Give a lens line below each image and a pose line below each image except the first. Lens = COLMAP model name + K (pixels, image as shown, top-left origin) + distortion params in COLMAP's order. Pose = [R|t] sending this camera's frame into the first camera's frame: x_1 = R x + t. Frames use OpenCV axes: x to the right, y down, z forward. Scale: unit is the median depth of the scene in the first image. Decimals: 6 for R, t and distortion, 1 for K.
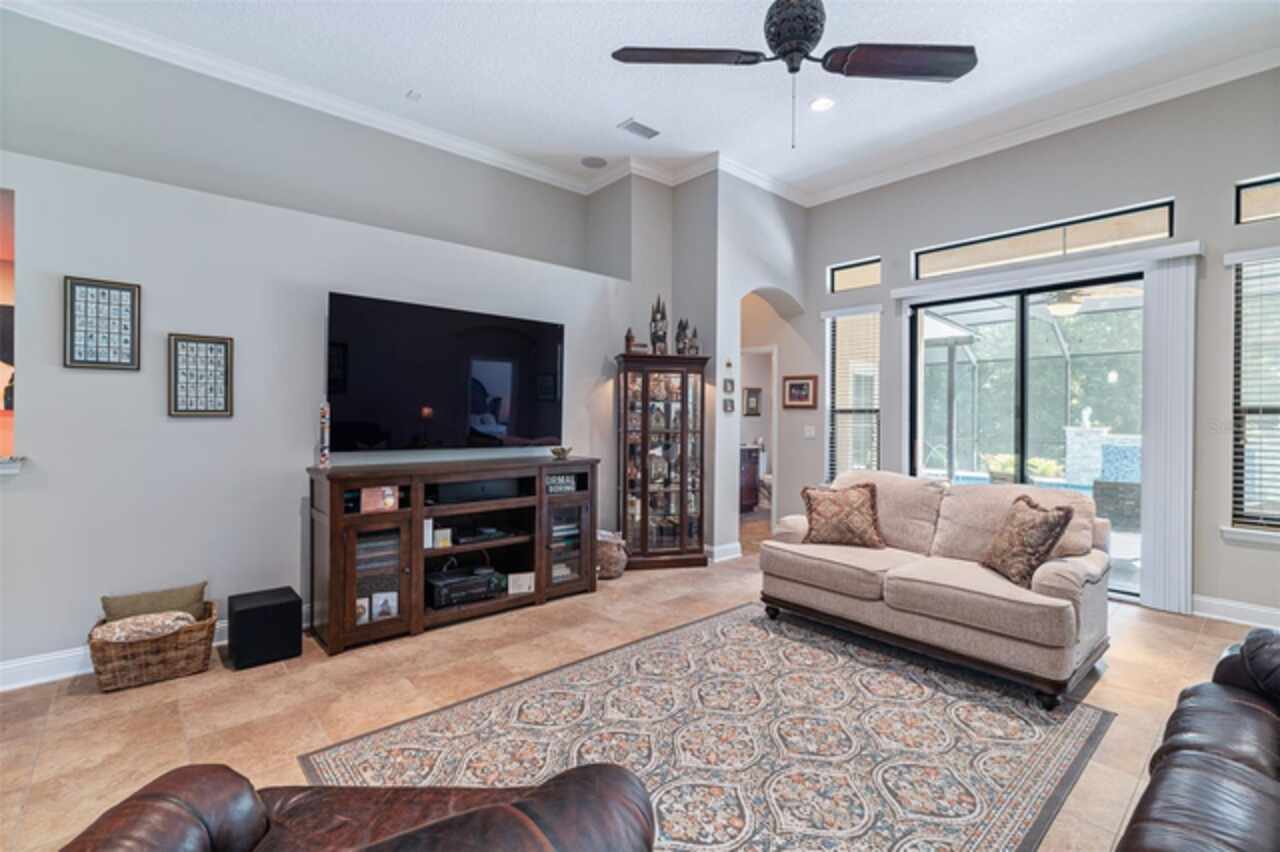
lens RADIAL K [[579.4, 0, 644.8], [0, 579.4, 420.3], [0, 0, 1]] dist [-0.005874, 0.001190]
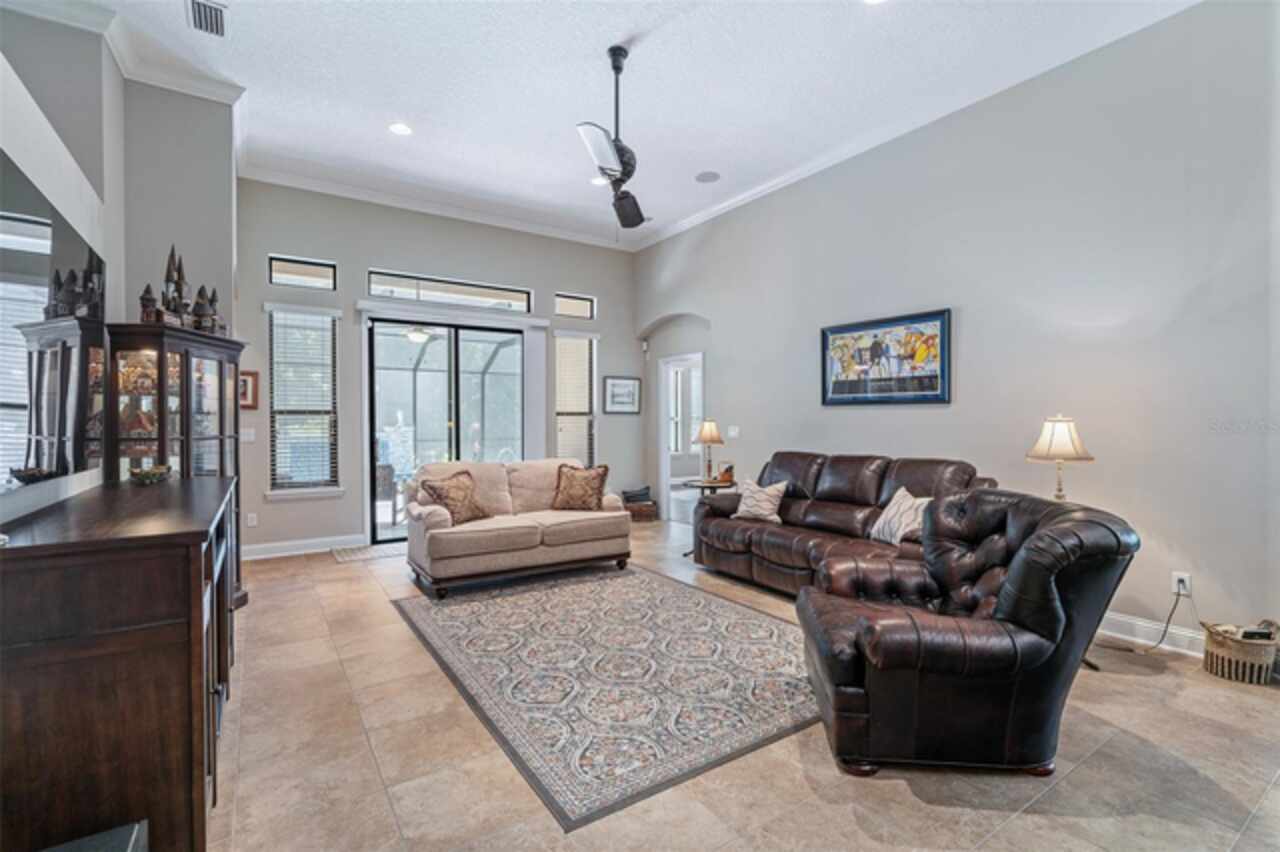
lens RADIAL K [[579.4, 0, 649.5], [0, 579.4, 423.8], [0, 0, 1]] dist [-0.005874, 0.001190]
pose [[0.130522, -0.011741, 0.991376, -0.877098], [0.011235, 0.999883, 0.010362, 0.000490], [-0.991382, 0.009785, 0.130638, 0.488581]]
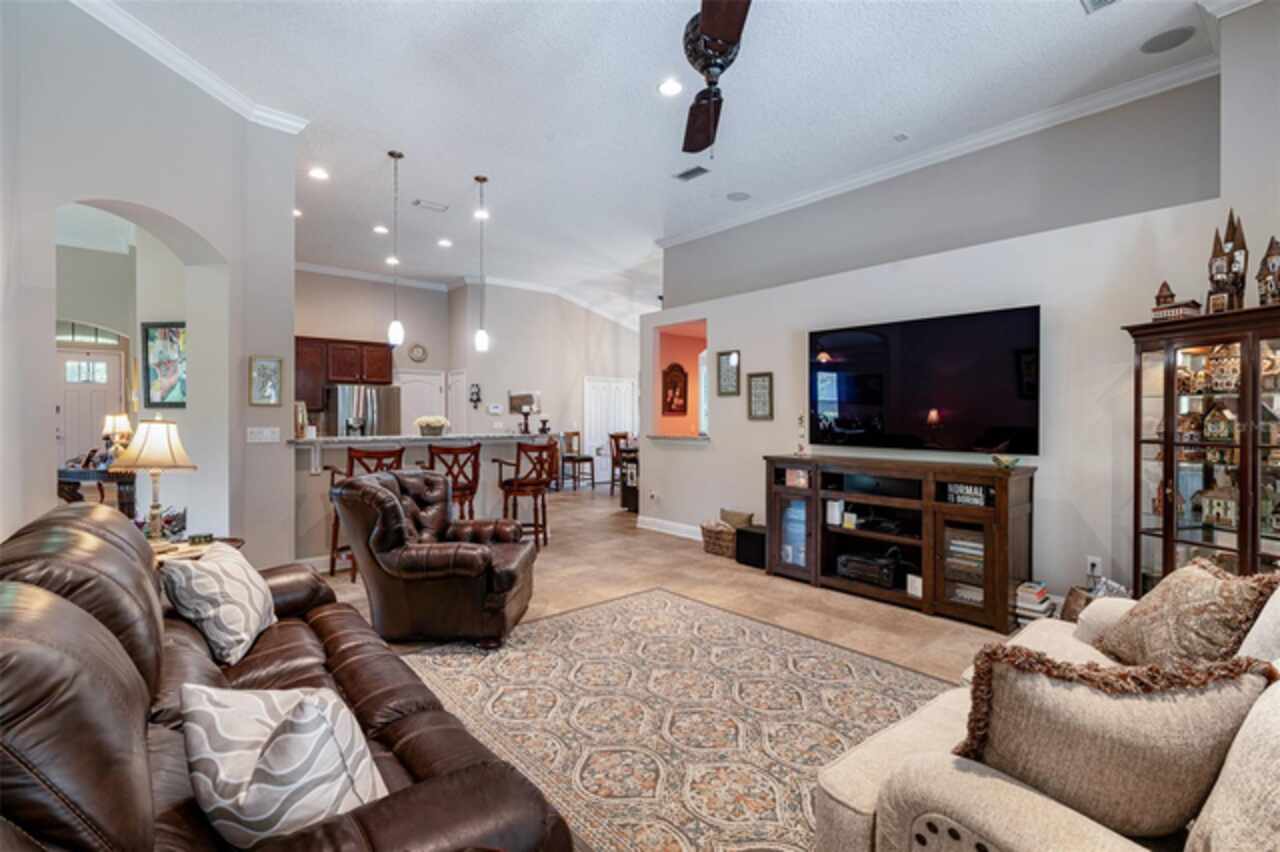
lens RADIAL K [[579.4, 0, 641.8], [0, 579.4, 422.2], [0, 0, 1]] dist [-0.005874, 0.001190]
pose [[-0.015269, 0.000565, -0.999883, 0.891868], [-0.011151, 0.999938, 0.000736, 0.004645], [0.999821, 0.011161, -0.015262, 0.611958]]
